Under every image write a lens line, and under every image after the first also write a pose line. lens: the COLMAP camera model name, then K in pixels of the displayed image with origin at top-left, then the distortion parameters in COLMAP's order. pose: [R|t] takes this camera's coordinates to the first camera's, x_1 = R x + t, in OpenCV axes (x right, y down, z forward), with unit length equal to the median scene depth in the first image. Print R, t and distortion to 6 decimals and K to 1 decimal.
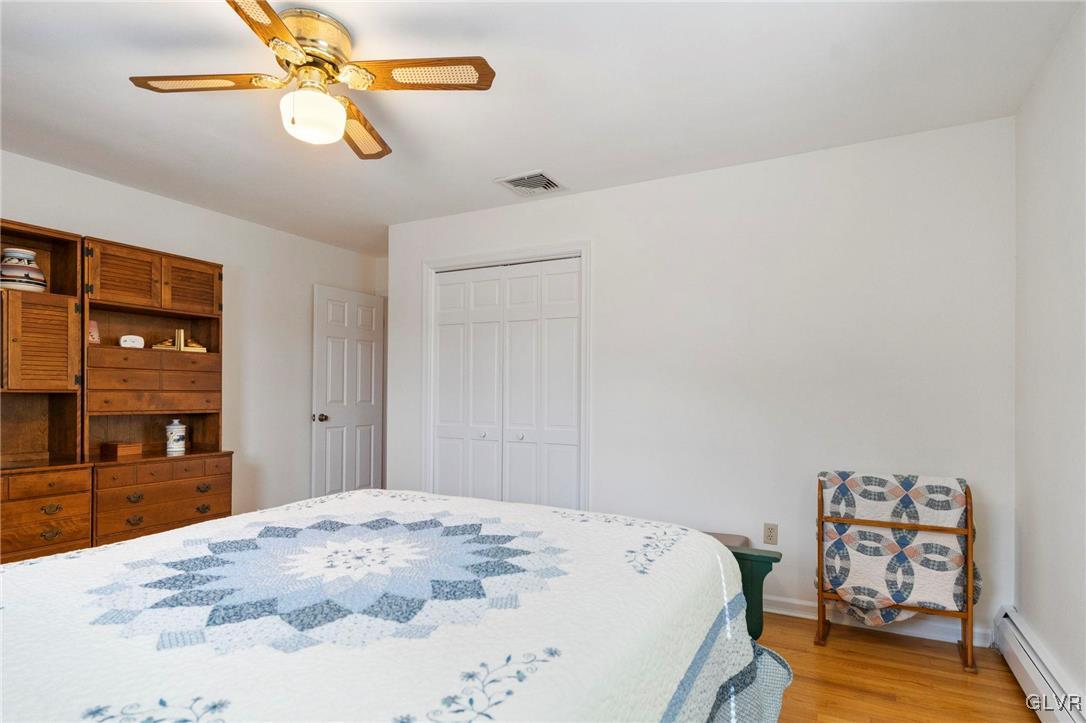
lens RADIAL K [[563.0, 0, 547.9], [0, 563.0, 384.2], [0, 0, 1]] dist [-0.001032, -0.000360]
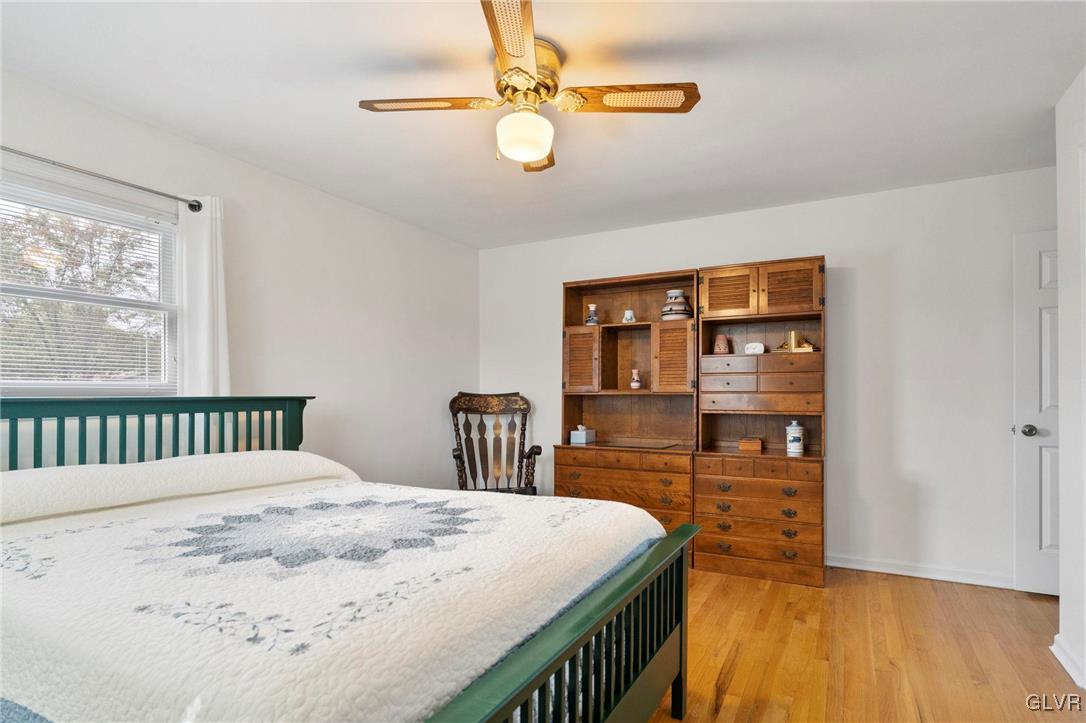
lens RADIAL K [[563.0, 0, 547.9], [0, 563.0, 384.2], [0, 0, 1]] dist [-0.001032, -0.000360]
pose [[0.007745, -0.023337, -0.999698, 0.366342], [0.020071, 0.999530, -0.023178, 0.012652], [0.999769, -0.019885, 0.008210, 0.579452]]
